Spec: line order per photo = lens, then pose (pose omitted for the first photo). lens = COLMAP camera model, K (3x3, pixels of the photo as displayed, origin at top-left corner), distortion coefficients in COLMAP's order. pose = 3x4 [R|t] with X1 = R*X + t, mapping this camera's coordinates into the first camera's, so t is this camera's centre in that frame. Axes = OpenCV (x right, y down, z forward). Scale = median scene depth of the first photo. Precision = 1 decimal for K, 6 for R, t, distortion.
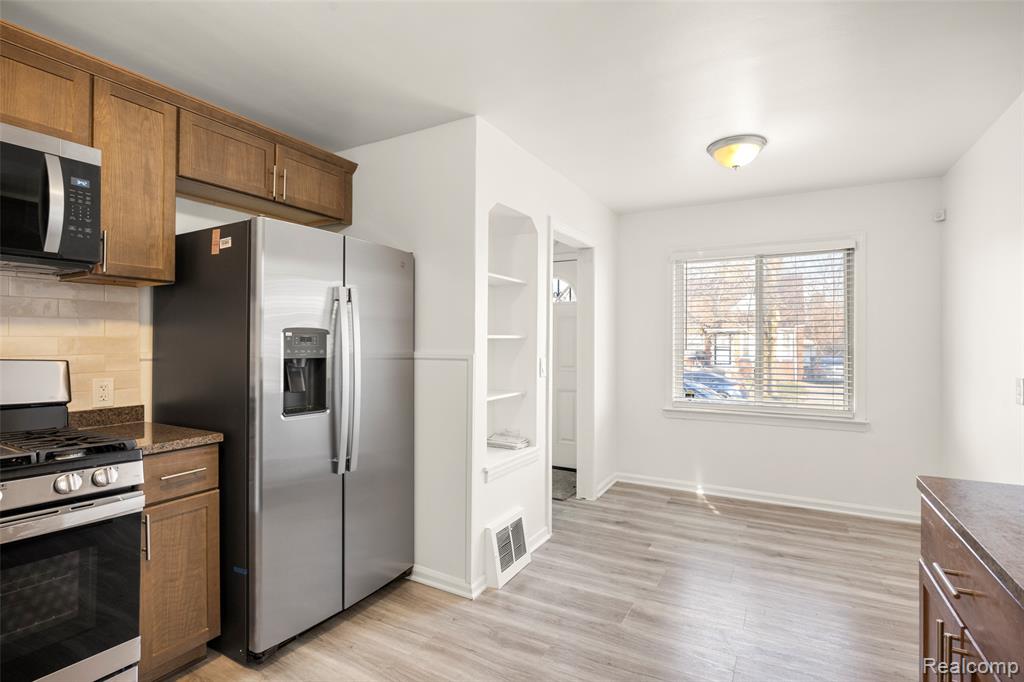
lens RADIAL K [[501.4, 0, 512.0], [0, 501.4, 341.0], [0, 0, 1]] dist [-0.000616, -0.000029]
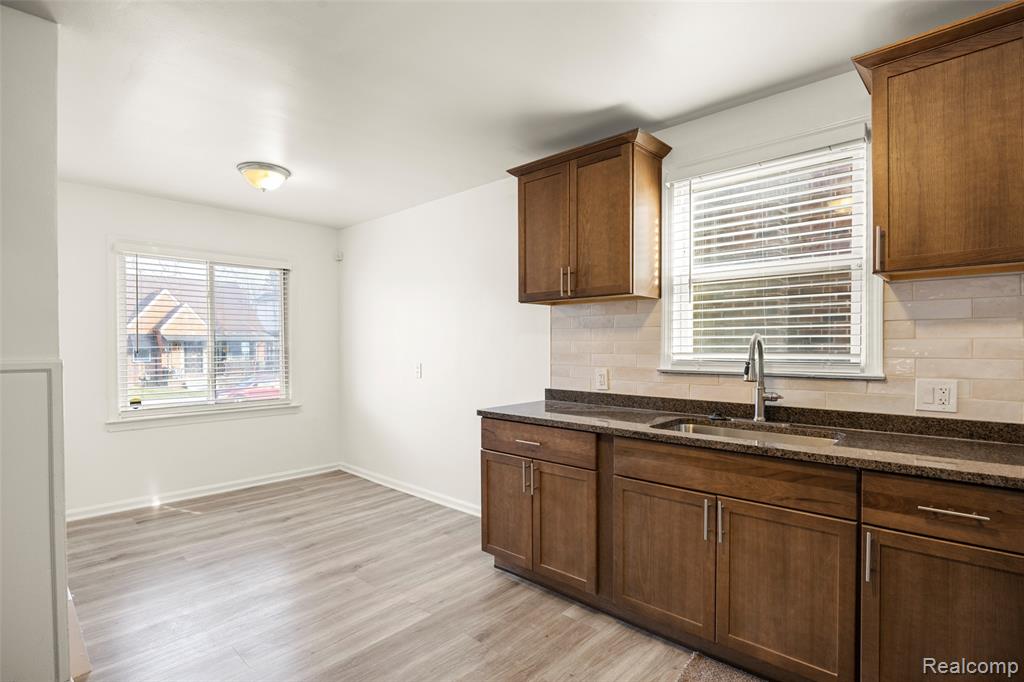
lens RADIAL K [[501.4, 0, 512.0], [0, 501.4, 341.0], [0, 0, 1]] dist [-0.000616, -0.000029]
pose [[0.255625, 0.001997, 0.966774, -0.417188], [0.001674, 0.999995, -0.002509, 0.000318], [-0.966775, 0.002260, 0.255620, 0.134526]]
